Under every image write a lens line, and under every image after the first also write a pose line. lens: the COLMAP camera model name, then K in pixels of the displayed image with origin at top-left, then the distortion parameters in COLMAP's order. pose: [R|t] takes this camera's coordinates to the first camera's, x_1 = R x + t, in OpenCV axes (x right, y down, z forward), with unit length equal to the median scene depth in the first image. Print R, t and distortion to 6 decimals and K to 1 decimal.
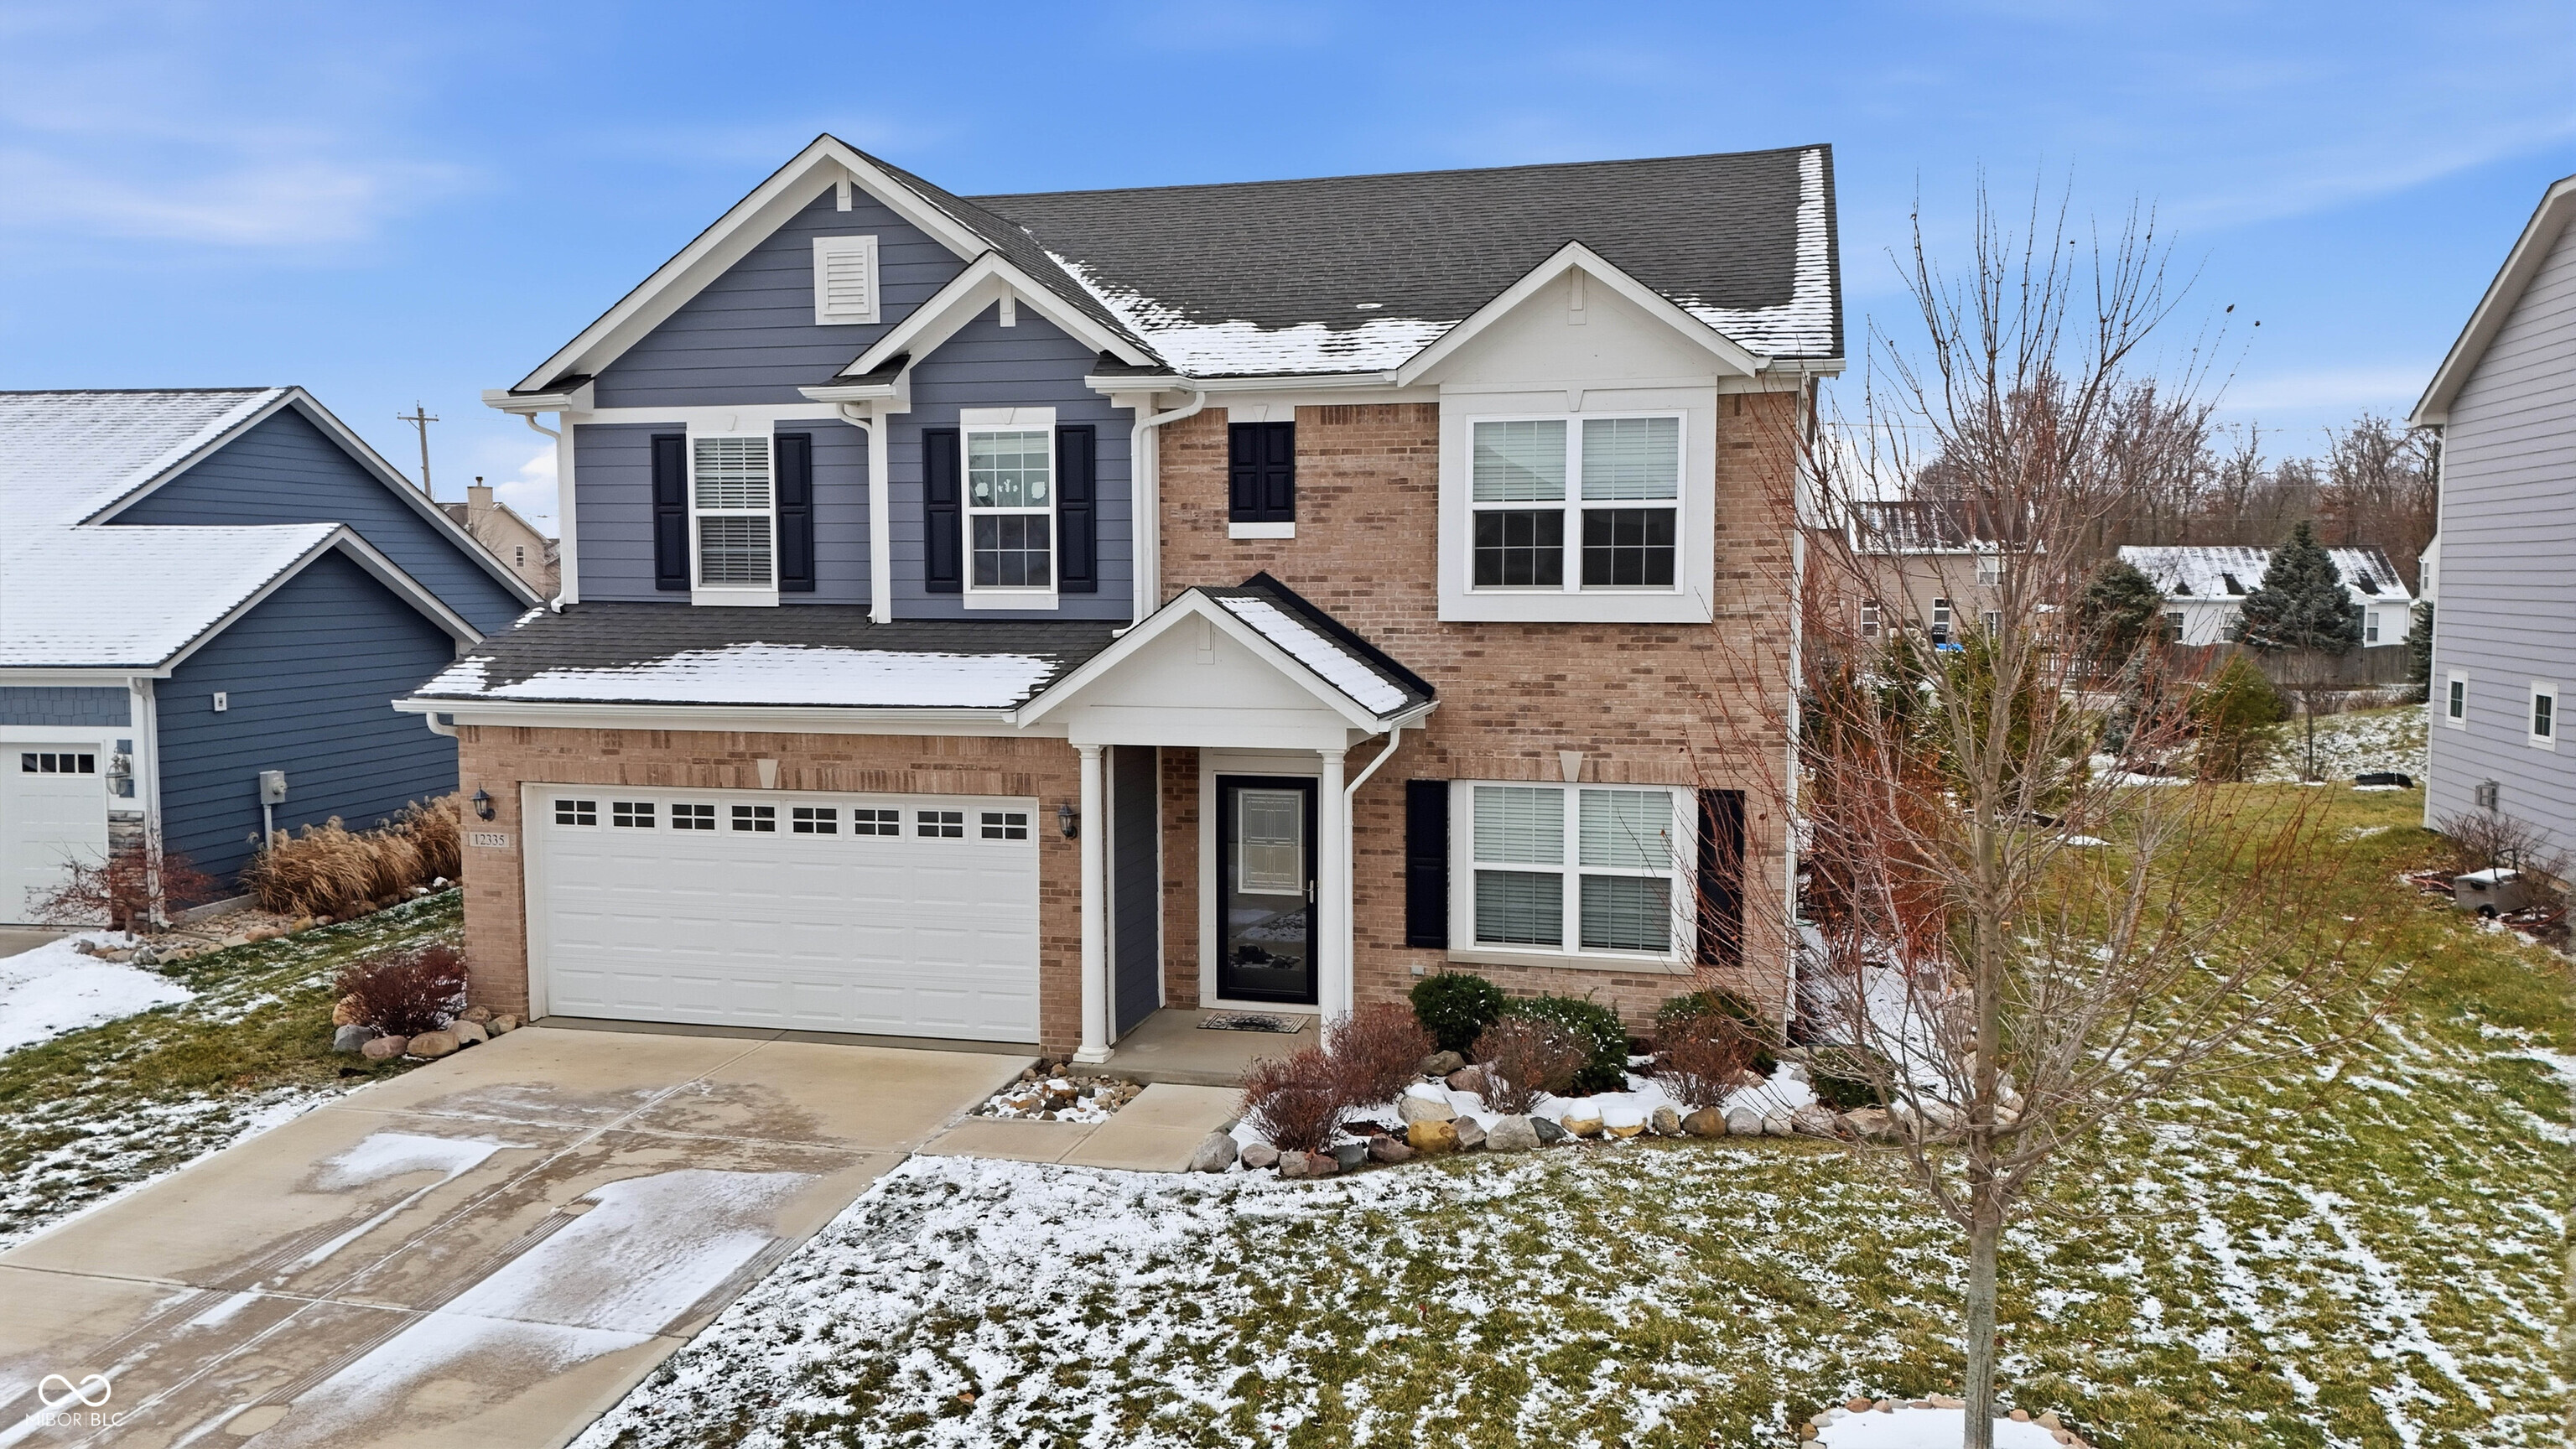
lens RADIAL K [[1878.5, 0, 1281.9], [0, 1878.5, 717.9], [0, 0, 1]] dist [0.094297, -0.097425]
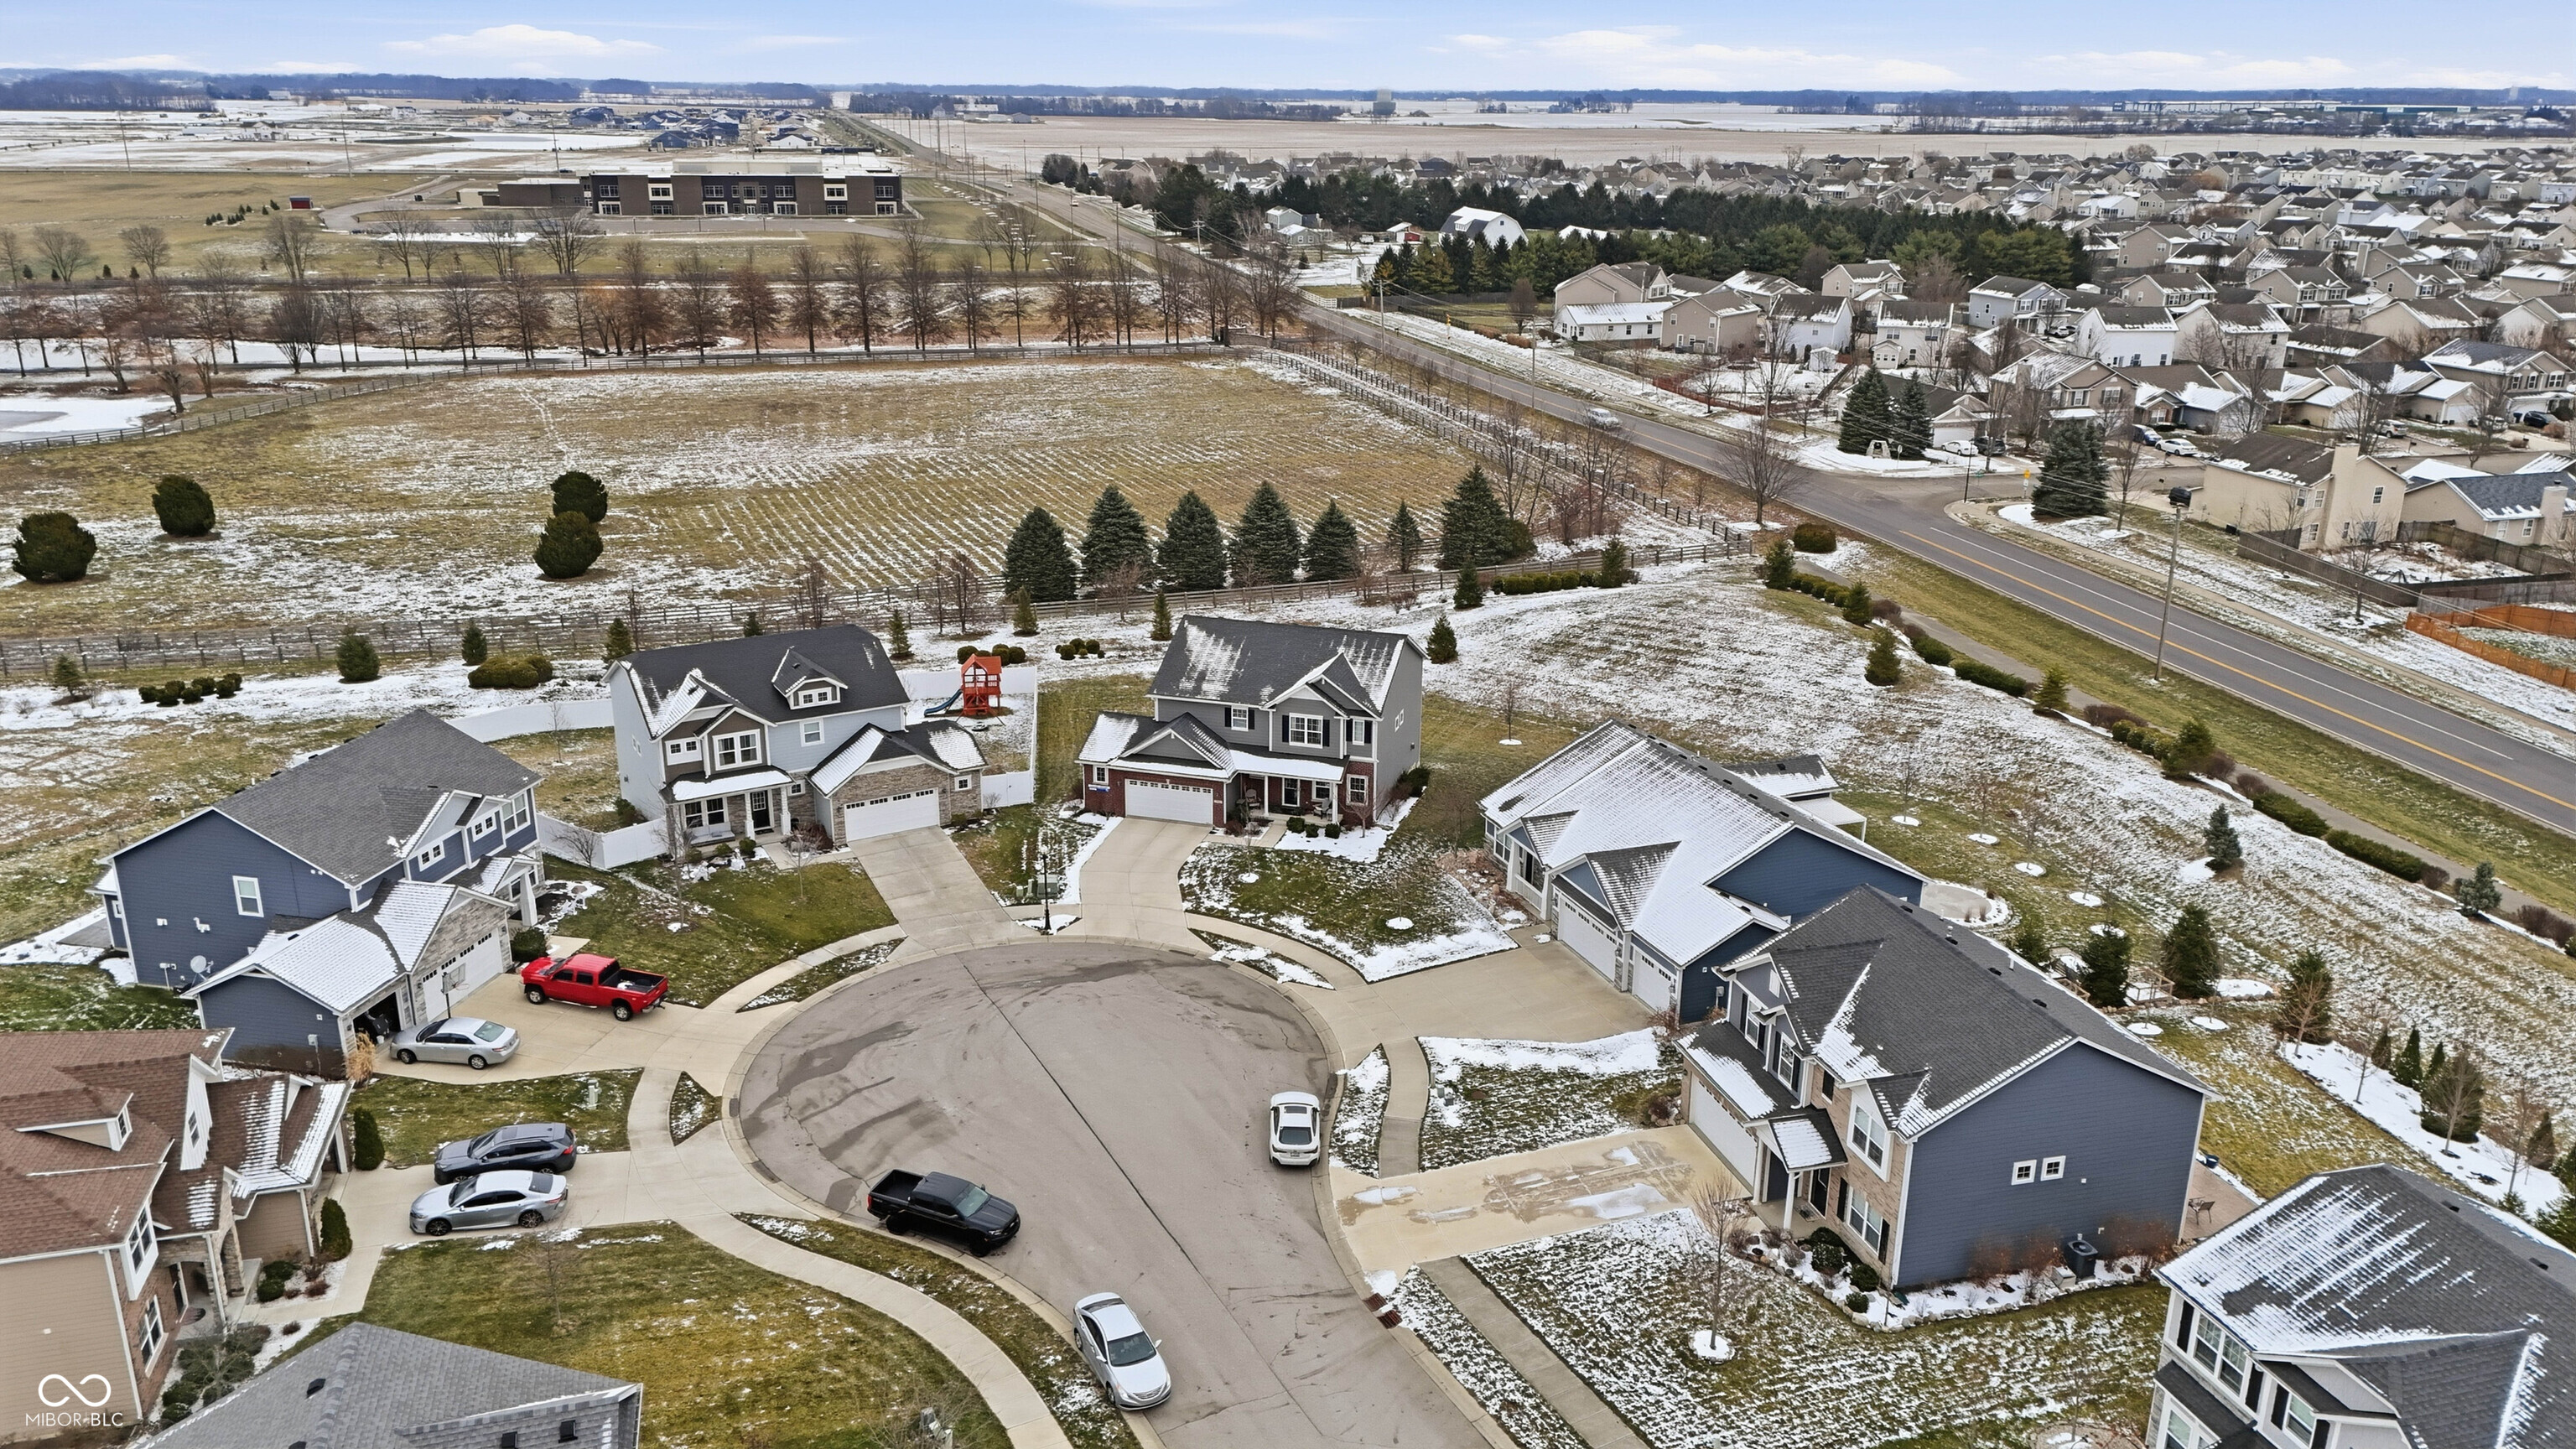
lens RADIAL K [[1878.5, 0, 1284.9], [0, 1878.5, 710.1], [0, 0, 1]] dist [0.094297, -0.097425]
pose [[0.492600, 0.275910, -0.825360, 2.497018], [-0.077718, 0.958568, 0.274055, -1.891962], [0.866779, -0.070854, 0.493634, -1.857506]]
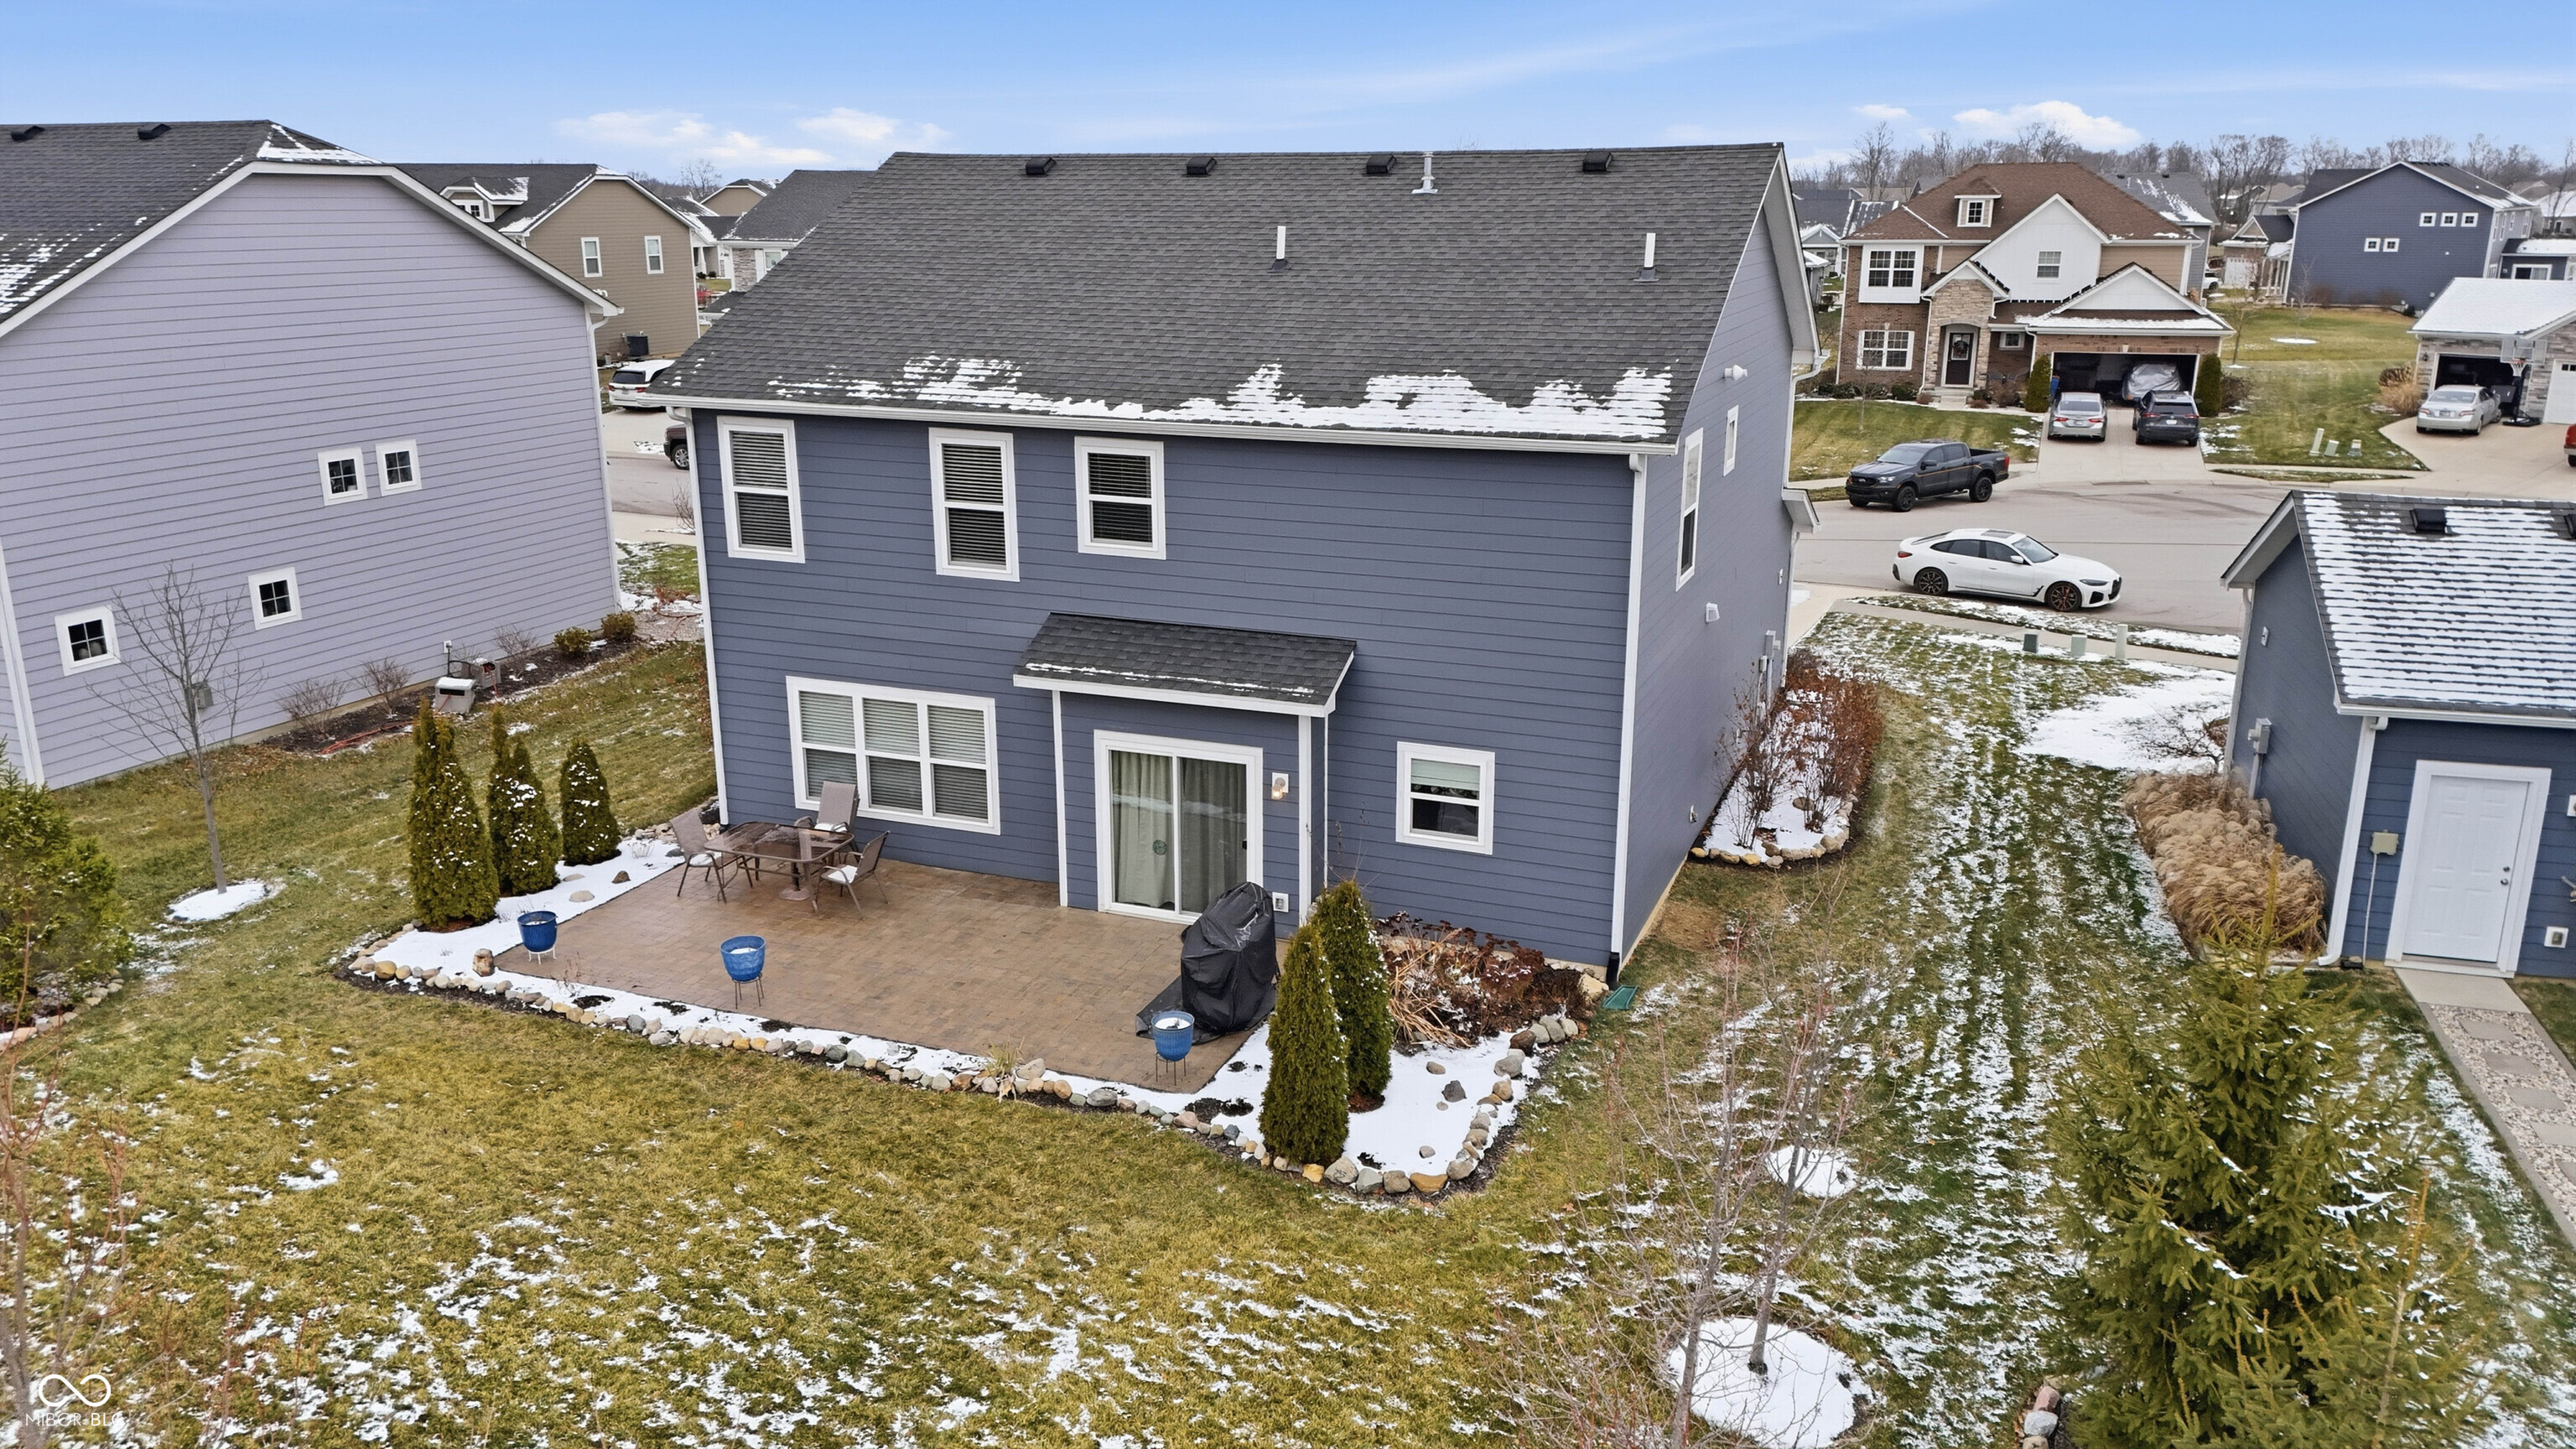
lens RADIAL K [[1878.5, 0, 1283.6], [0, 1878.5, 713.9], [0, 0, 1]] dist [0.094297, -0.097425]
pose [[-0.991230, -0.032710, 0.128032, -0.204747], [0.012779, 0.940611, 0.339245, -0.483861], [-0.131525, 0.337906, -0.931945, 2.970169]]
